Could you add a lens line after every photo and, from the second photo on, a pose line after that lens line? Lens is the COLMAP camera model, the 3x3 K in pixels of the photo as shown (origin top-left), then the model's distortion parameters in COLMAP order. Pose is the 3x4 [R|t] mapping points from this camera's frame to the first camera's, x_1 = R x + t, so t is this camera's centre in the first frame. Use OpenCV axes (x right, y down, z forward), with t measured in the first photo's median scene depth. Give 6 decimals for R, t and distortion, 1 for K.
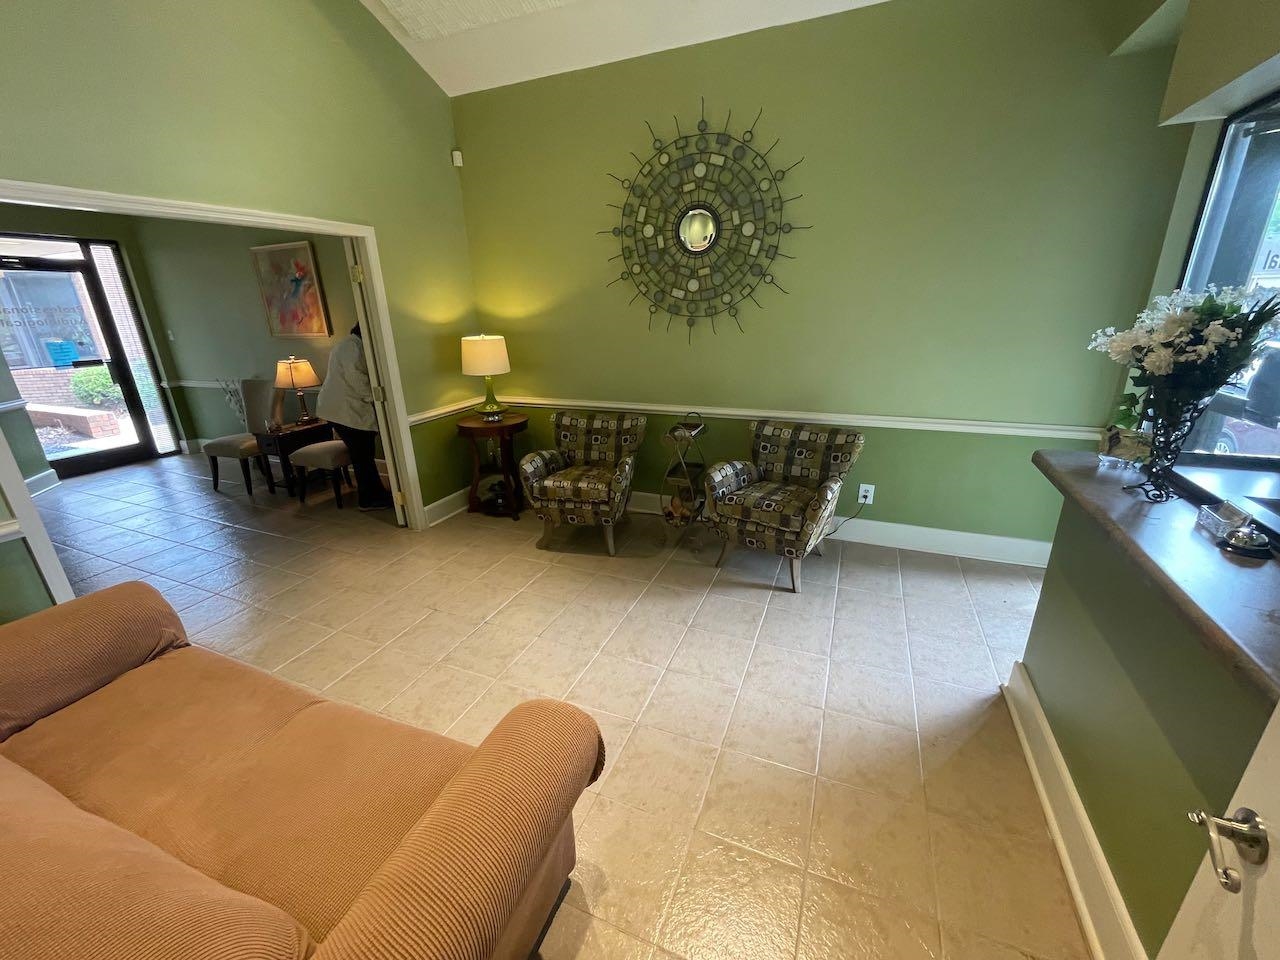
lens RADIAL K [[519.4, 0, 640.2], [0, 519.4, 479.4], [0, 0, 1]] dist [0.000752, 0.000027]
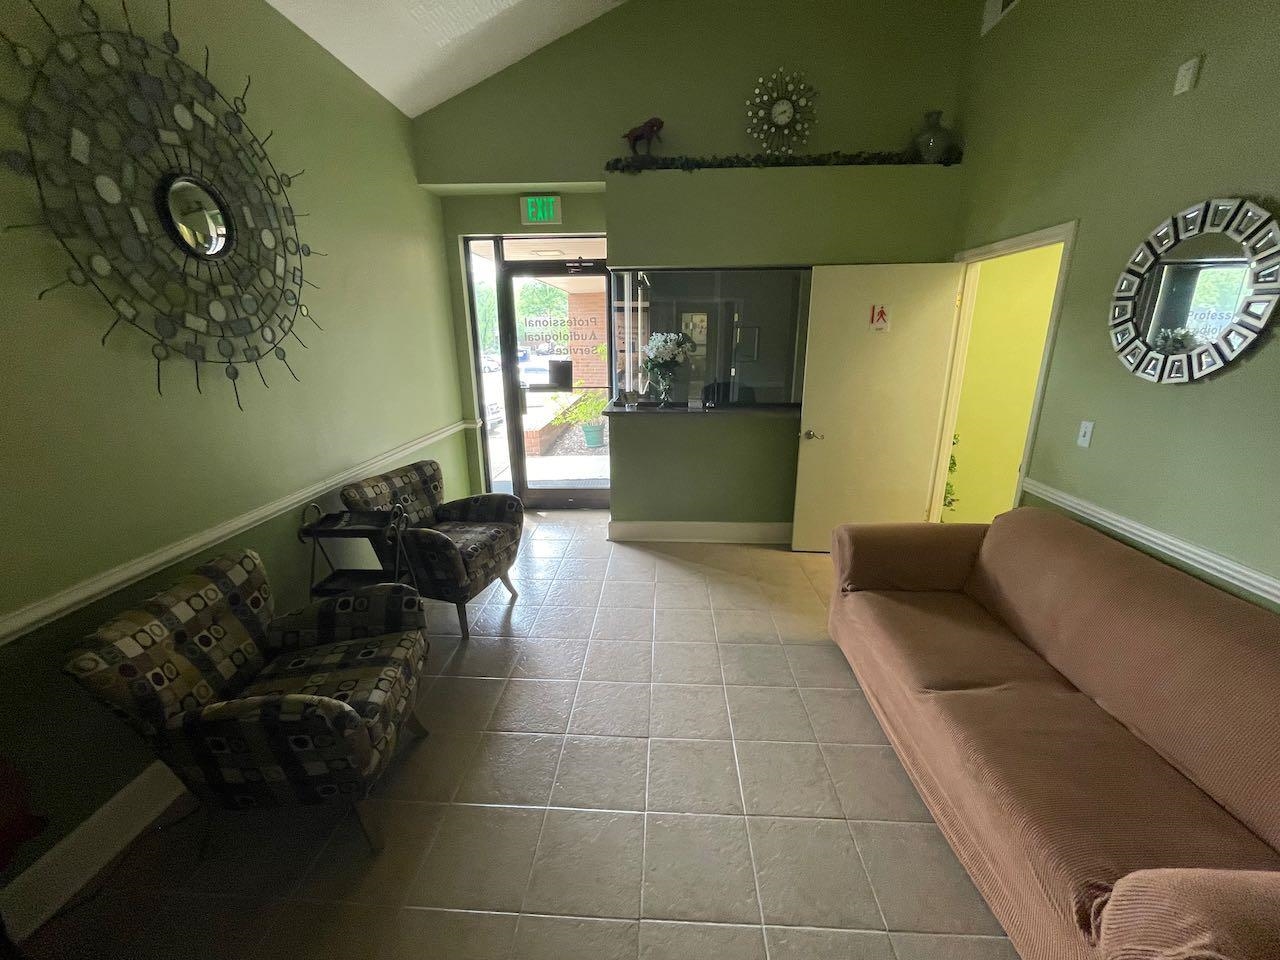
lens RADIAL K [[519.4, 0, 639.4], [0, 519.4, 479.9], [0, 0, 1]] dist [0.000752, 0.000027]
pose [[-0.339957, -0.228813, 0.912181, -0.663069], [0.320842, 0.883539, 0.341202, -0.262427], [-0.884019, 0.408660, -0.226952, 0.821012]]
